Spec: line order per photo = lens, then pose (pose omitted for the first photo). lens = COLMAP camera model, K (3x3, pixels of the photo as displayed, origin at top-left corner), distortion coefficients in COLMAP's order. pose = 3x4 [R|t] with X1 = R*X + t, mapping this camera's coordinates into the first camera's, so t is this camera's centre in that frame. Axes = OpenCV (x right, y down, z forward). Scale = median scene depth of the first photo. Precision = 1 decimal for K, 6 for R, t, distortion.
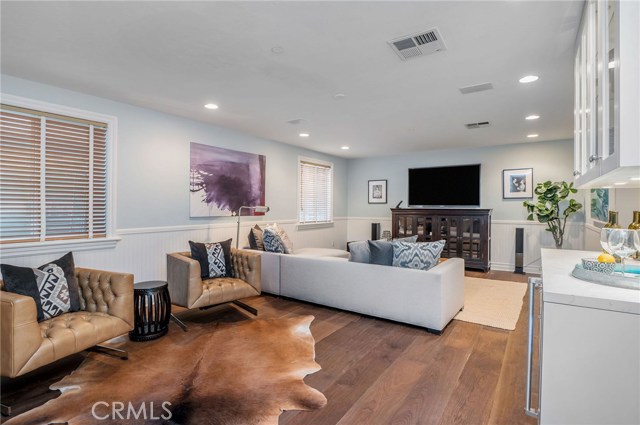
lens RADIAL K [[331.1, 0, 320.3], [0, 331.1, 206.7], [0, 0, 1]] dist [-0.015336, -0.000154]
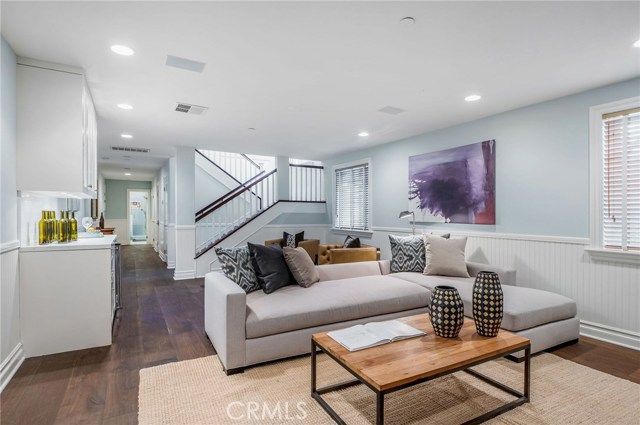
lens RADIAL K [[331.1, 0, 318.2], [0, 331.1, 213.9], [0, 0, 1]] dist [-0.015336, -0.000154]
pose [[-0.457944, -0.004426, -0.888970, 0.718270], [-0.007574, 0.999971, -0.001077, 0.007770], [0.888949, 0.006240, -0.457964, 1.143561]]
